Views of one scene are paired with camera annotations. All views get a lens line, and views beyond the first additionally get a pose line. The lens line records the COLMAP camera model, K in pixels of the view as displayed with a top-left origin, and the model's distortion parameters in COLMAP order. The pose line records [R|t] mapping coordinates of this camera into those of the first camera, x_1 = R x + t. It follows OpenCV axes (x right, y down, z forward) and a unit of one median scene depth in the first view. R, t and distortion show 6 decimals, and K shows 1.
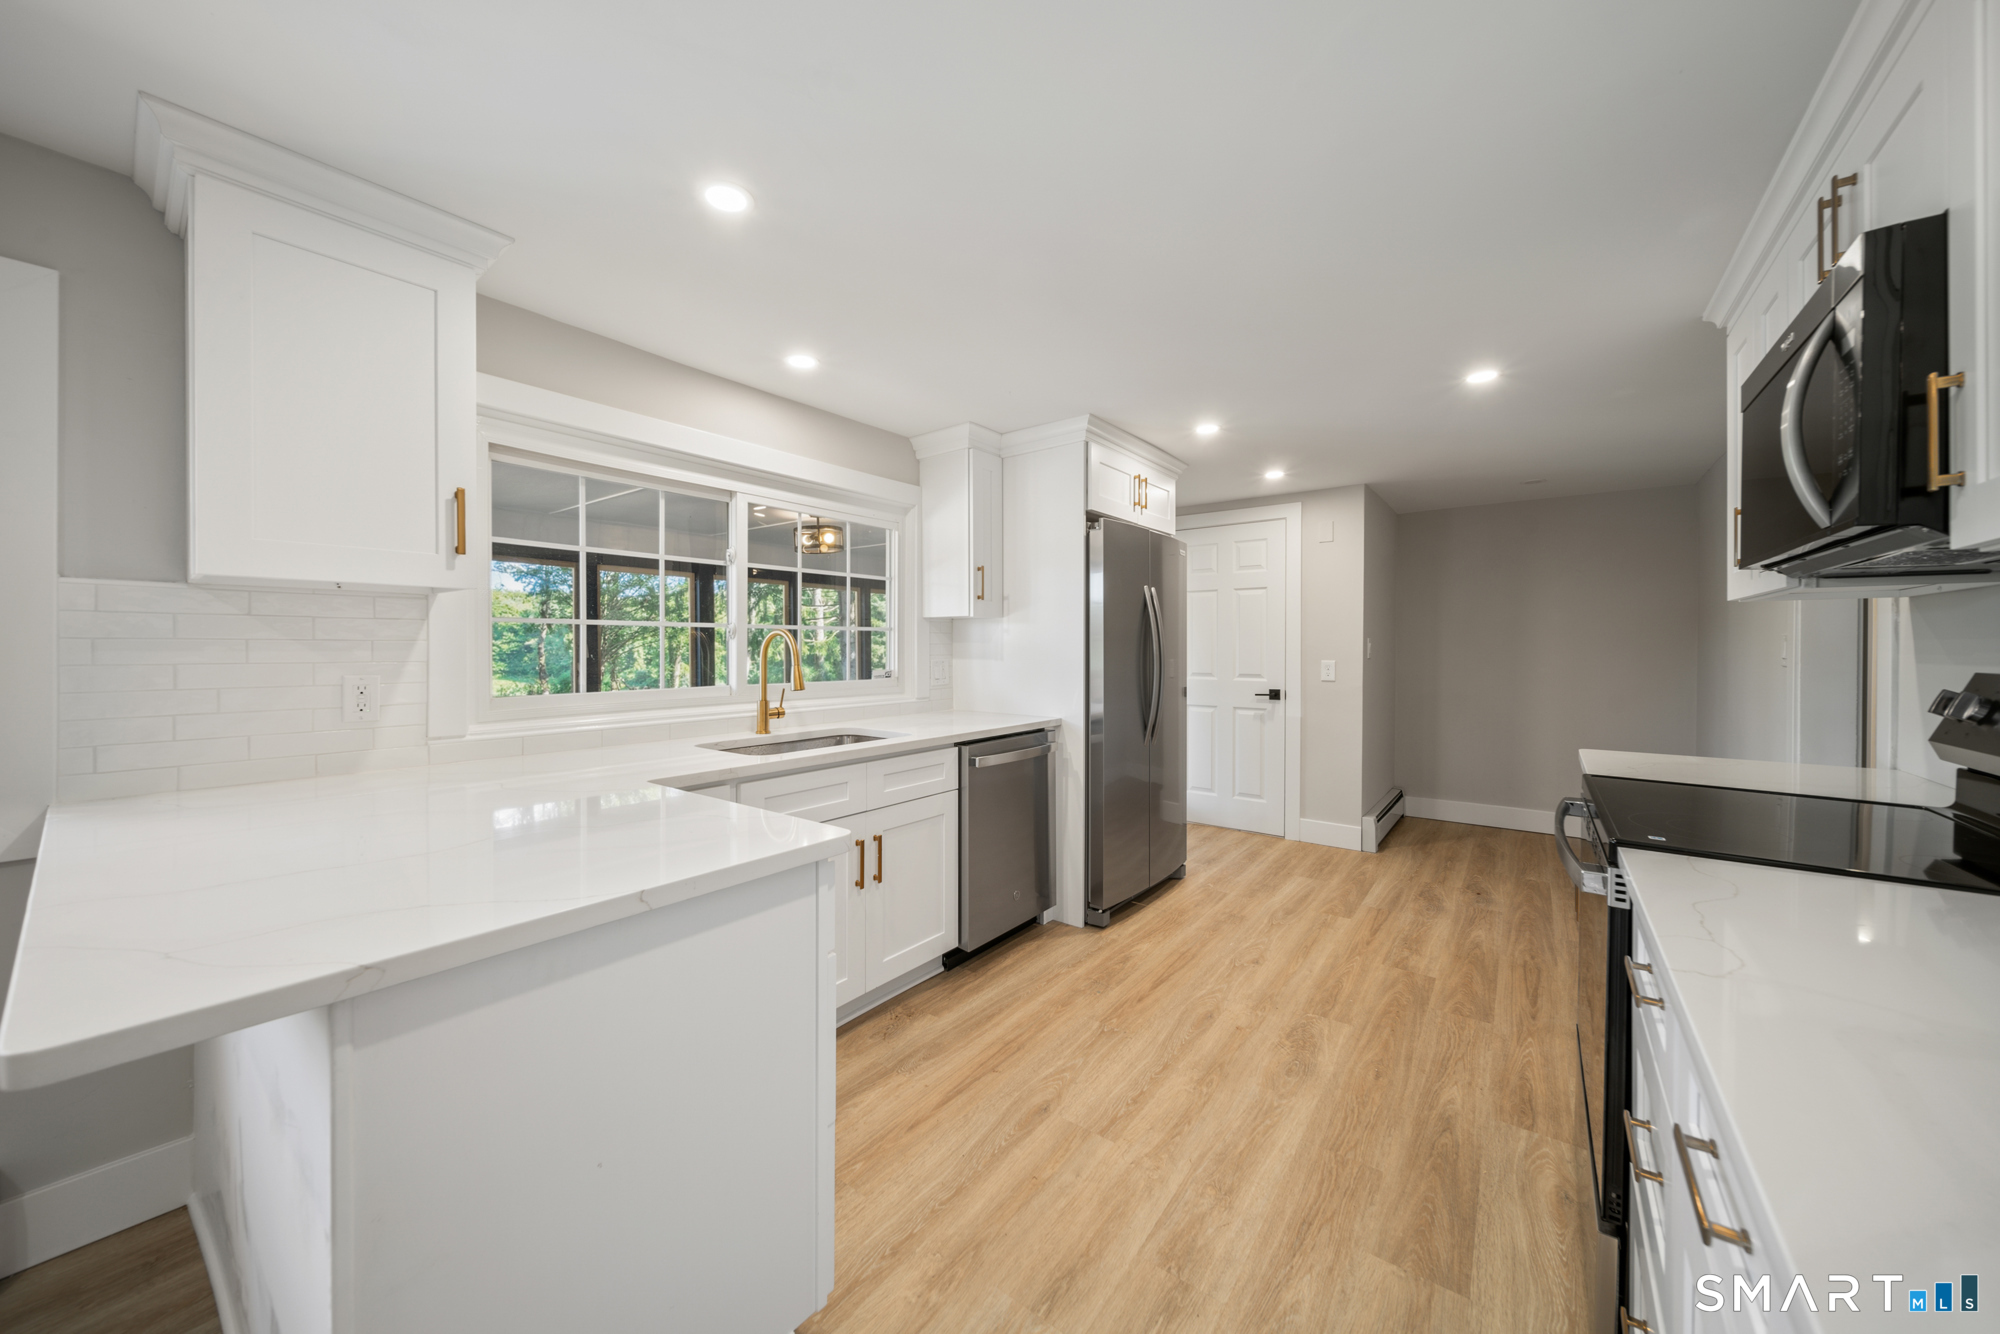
lens RADIAL K [[707.1, 0, 992.2], [0, 707.1, 647.6], [0, 0, 1]] dist [0.000718, -0.000029]
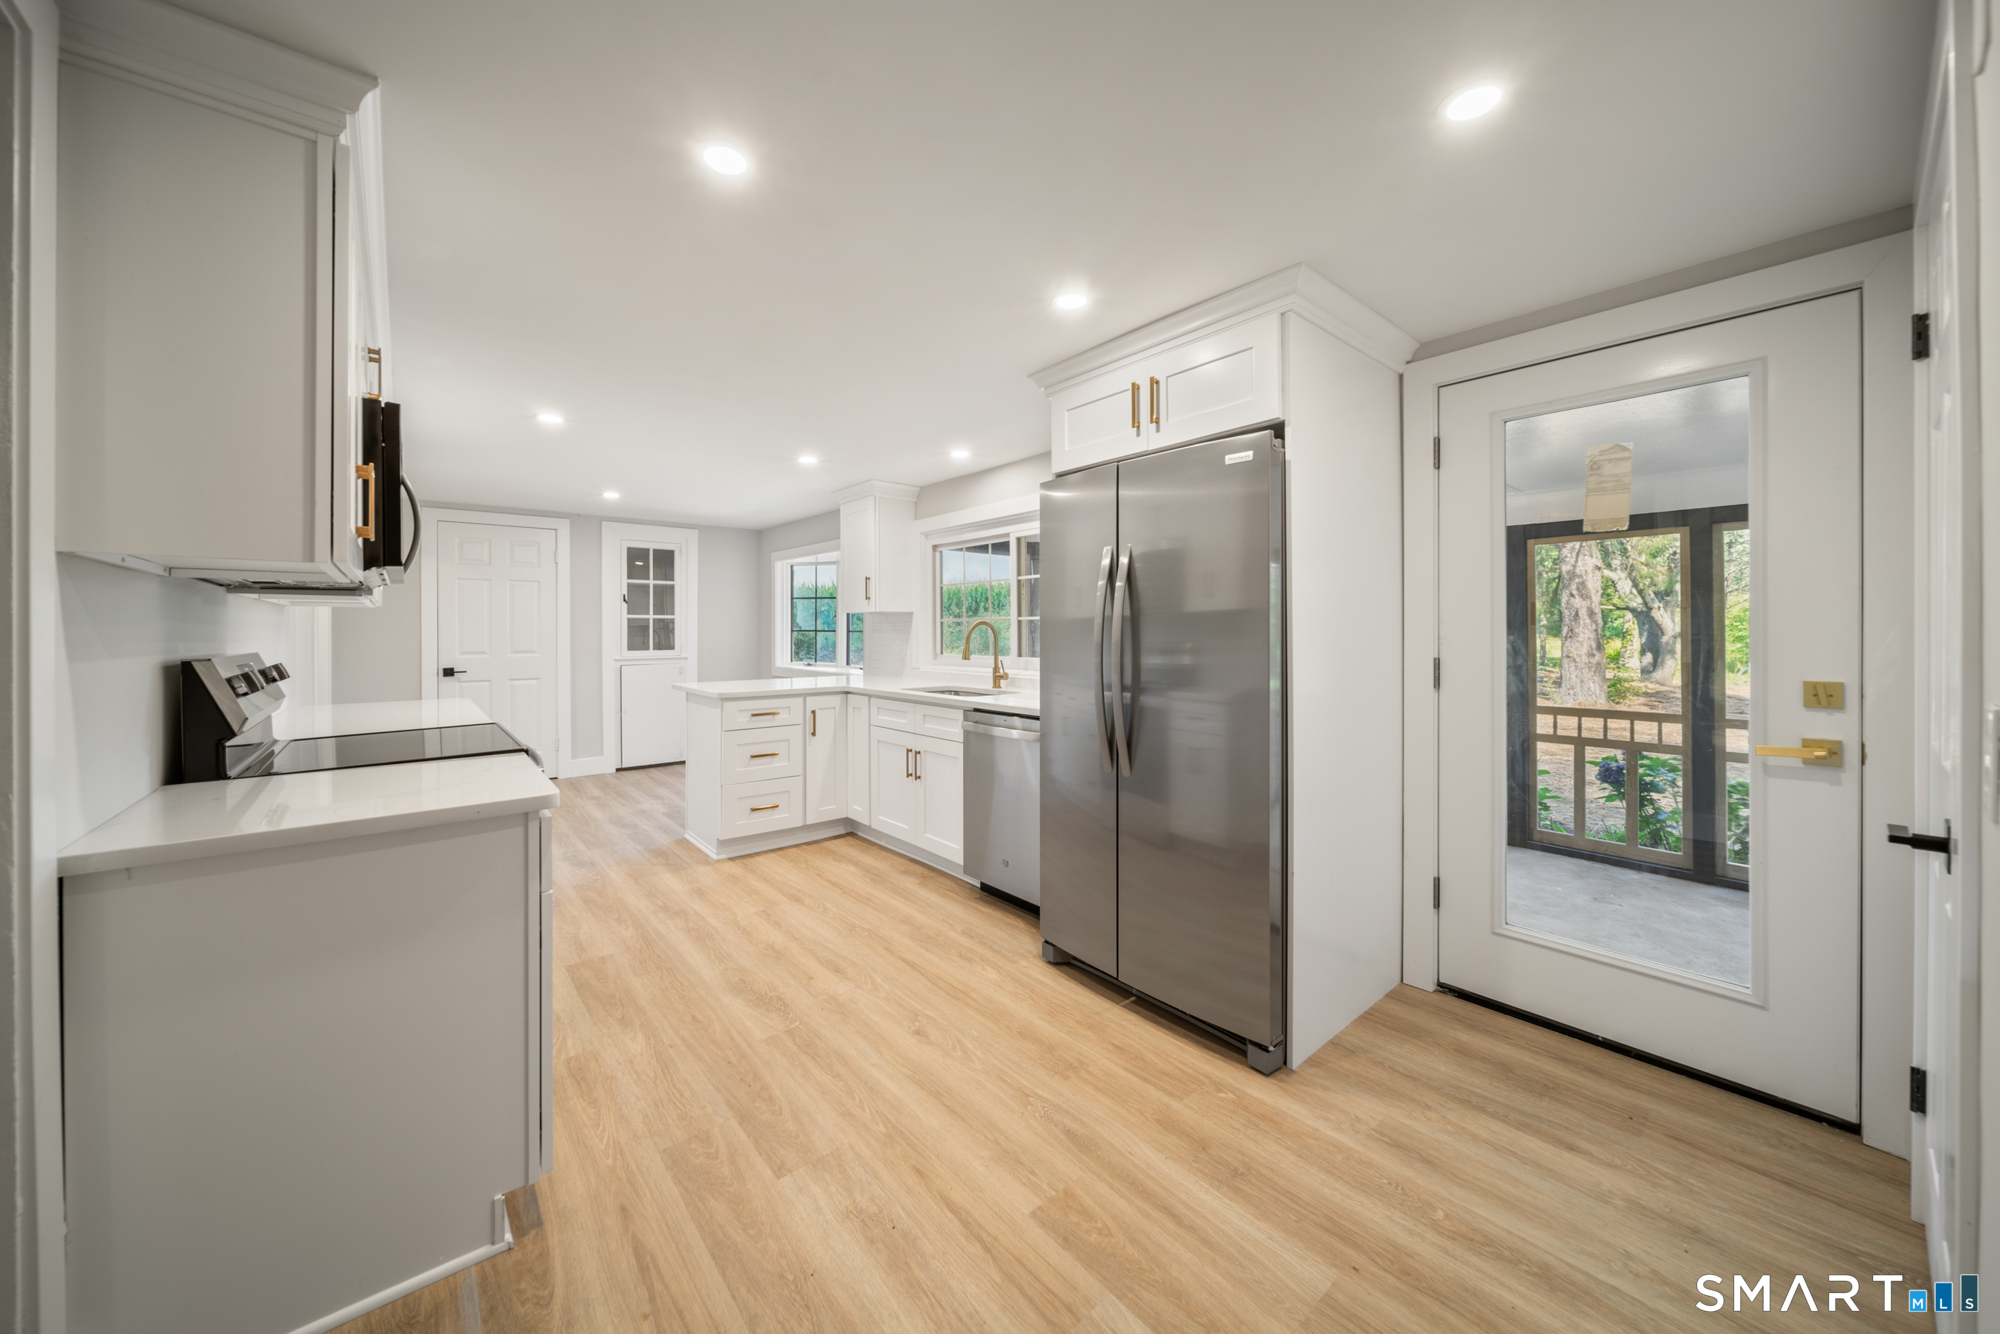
lens RADIAL K [[713.9, 0, 985.8], [0, 713.9, 636.7], [0, 0, 1]] dist [0.000392, -0.000022]
pose [[-0.232211, 0.004200, -0.972656, 1.132090], [0.000695, 0.999991, 0.004152, 0.002412], [0.972665, 0.000288, -0.232211, 1.264915]]
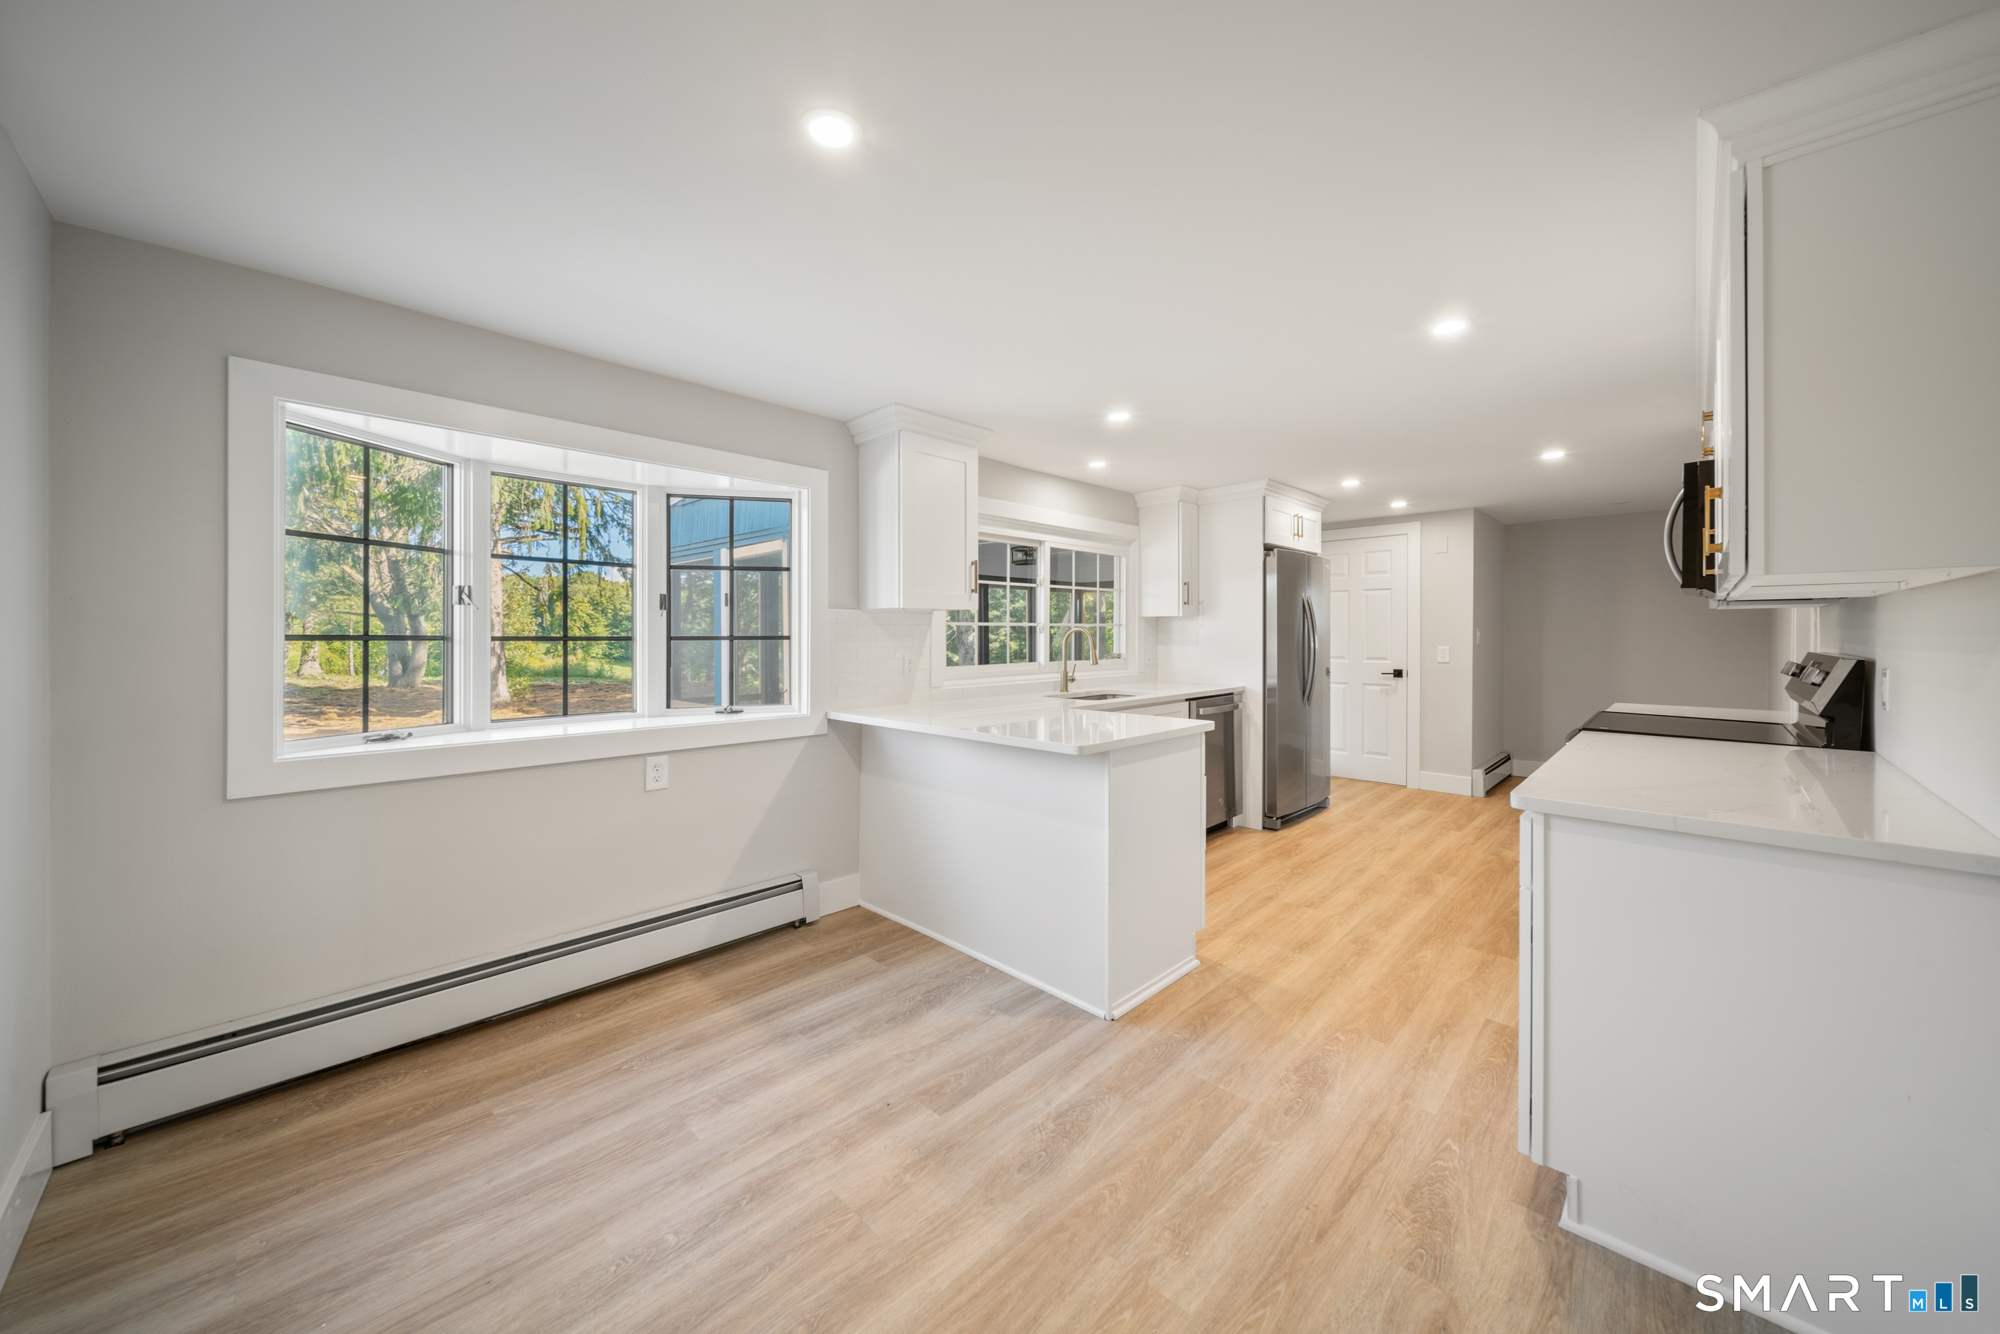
lens RADIAL K [[713.9, 0, 985.8], [0, 713.9, 636.7], [0, 0, 1]] dist [0.000392, -0.000022]
pose [[0.991631, -0.002674, -0.129078, -0.276114], [0.003078, 0.999991, 0.002930, -0.008650], [0.129069, -0.003302, 0.991630, -0.598071]]
